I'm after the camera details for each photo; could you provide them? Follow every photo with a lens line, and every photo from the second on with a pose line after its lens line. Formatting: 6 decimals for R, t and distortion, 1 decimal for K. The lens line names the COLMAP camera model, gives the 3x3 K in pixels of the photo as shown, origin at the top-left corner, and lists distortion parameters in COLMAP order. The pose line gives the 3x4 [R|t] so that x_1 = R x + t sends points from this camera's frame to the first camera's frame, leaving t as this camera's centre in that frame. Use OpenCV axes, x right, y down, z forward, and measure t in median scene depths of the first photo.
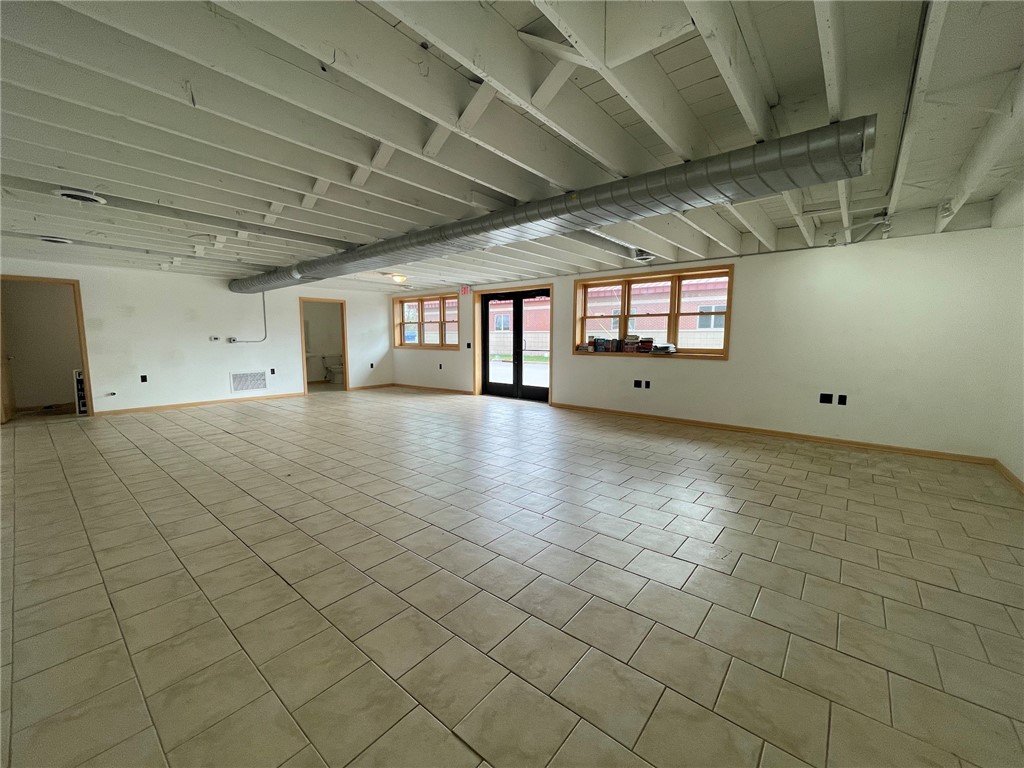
lens RADIAL K [[412.3, 0, 510.3], [0, 412.3, 379.9], [0, 0, 1]] dist [-0.002650, 0.001292]
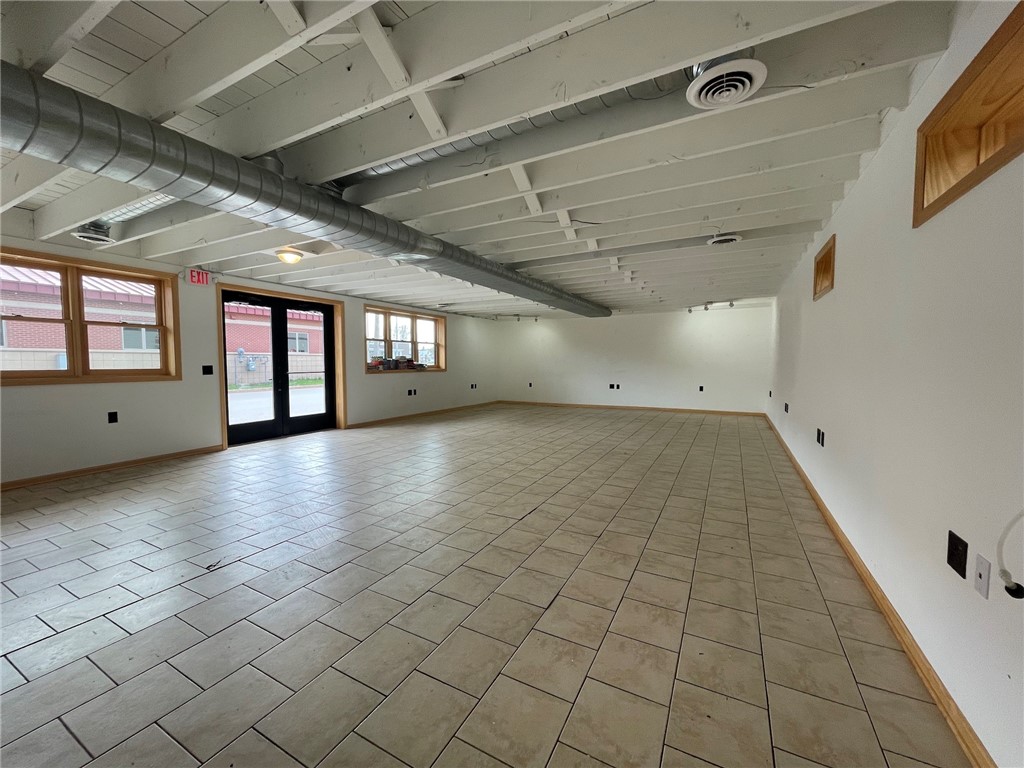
lens RADIAL K [[412.3, 0, 510.1], [0, 412.3, 381.2], [0, 0, 1]] dist [-0.002650, 0.001292]
pose [[-0.204763, -0.057980, 0.977093, -0.864746], [0.090075, 0.992892, 0.077794, -0.083079], [-0.974658, 0.103940, -0.198085, 0.773685]]
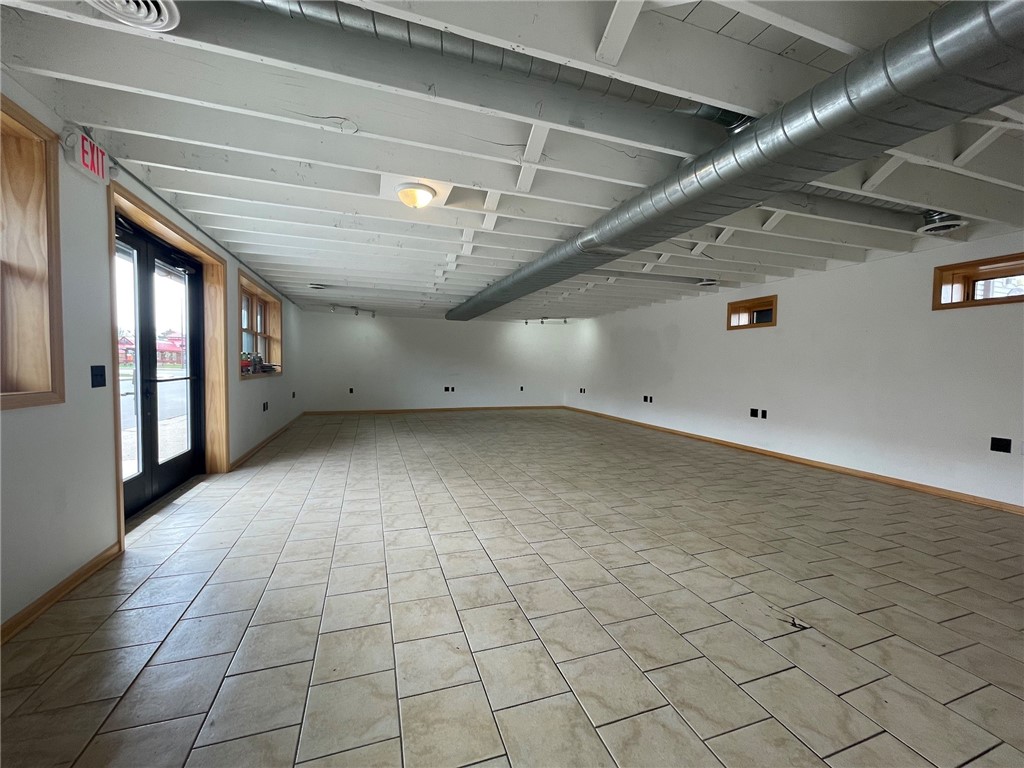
lens RADIAL K [[412.3, 0, 509.8], [0, 412.3, 388.1], [0, 0, 1]] dist [-0.002650, 0.001292]
pose [[-0.854749, -0.052414, 0.516389, -0.508973], [0.023952, 0.989845, 0.140117, -0.119419], [-0.518489, 0.132133, -0.844813, 1.213061]]
